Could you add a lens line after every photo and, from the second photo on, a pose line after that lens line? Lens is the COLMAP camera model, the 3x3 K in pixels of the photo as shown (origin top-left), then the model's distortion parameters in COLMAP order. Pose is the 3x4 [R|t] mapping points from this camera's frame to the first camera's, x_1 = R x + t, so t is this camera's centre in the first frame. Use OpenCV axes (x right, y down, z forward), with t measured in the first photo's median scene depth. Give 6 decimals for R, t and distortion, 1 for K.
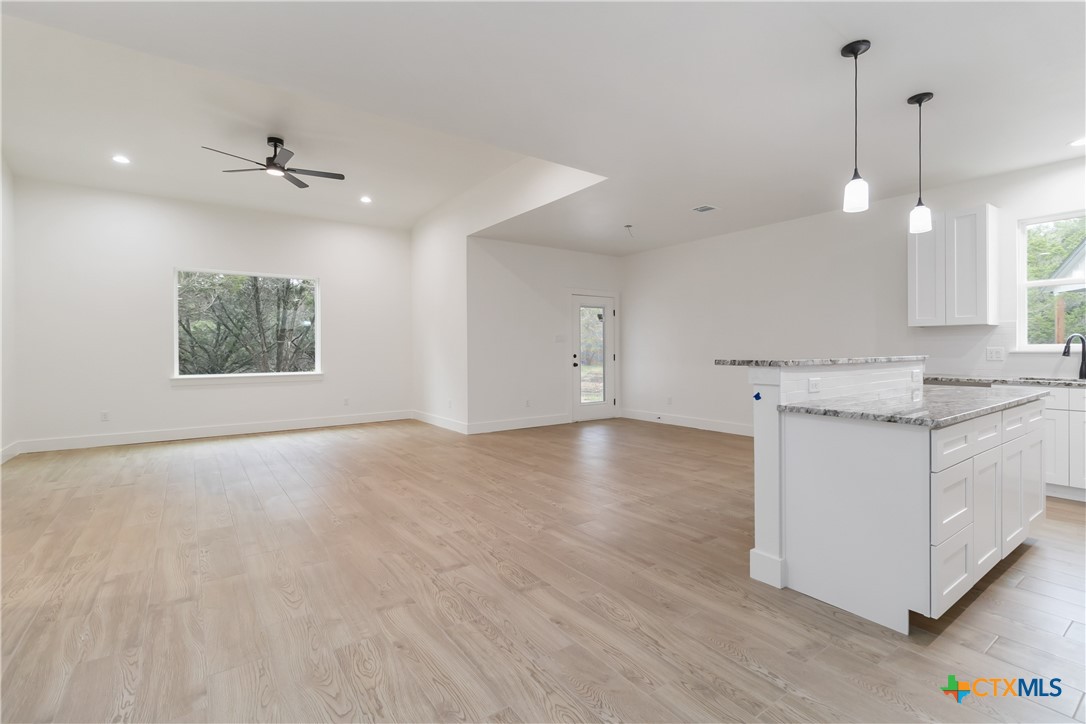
lens RADIAL K [[500.6, 0, 549.7], [0, 500.6, 353.7], [0, 0, 1]] dist [0.002563, 0.000209]
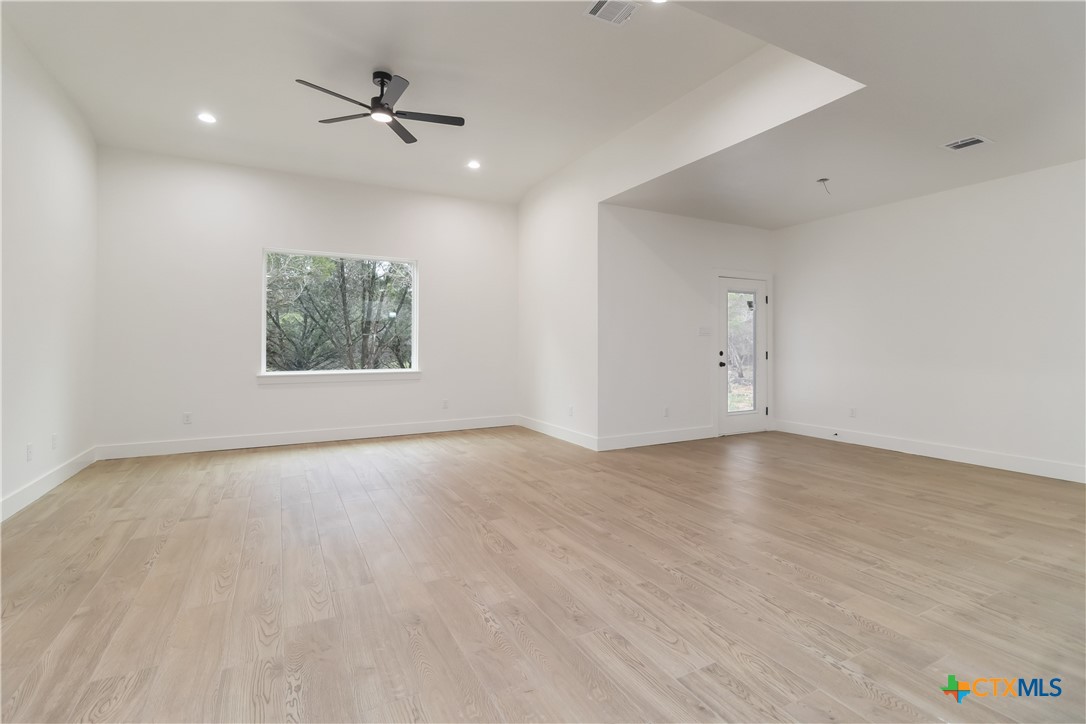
lens RADIAL K [[506.6, 0, 550.0], [0, 506.6, 341.0], [0, 0, 1]] dist [-0.000192, 0.000907]
pose [[0.991442, 0.005830, -0.130415, -0.124008], [-0.007656, 0.999880, -0.013503, -0.002058], [0.130320, 0.014386, 0.991368, 0.174148]]
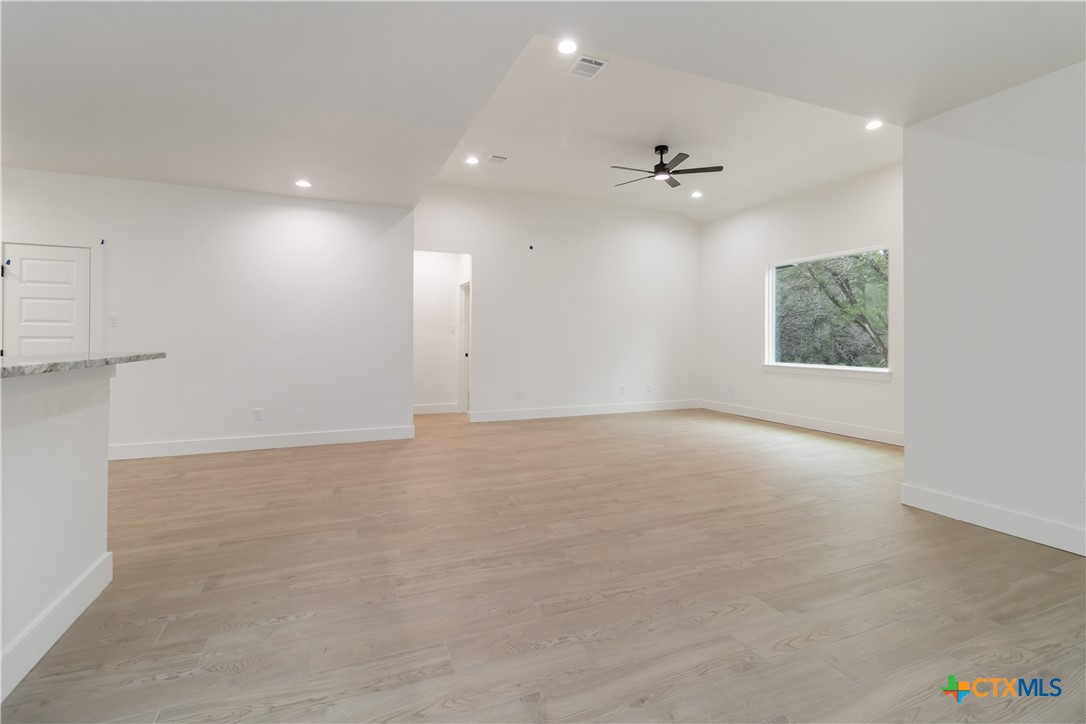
lens RADIAL K [[506.6, 0, 550.0], [0, 506.6, 341.0], [0, 0, 1]] dist [-0.000192, 0.000907]
pose [[-0.214461, 0.010031, -0.976681, 0.393309], [-0.011493, 0.999852, 0.012793, -0.010403], [0.976665, 0.013969, -0.214314, 0.683317]]
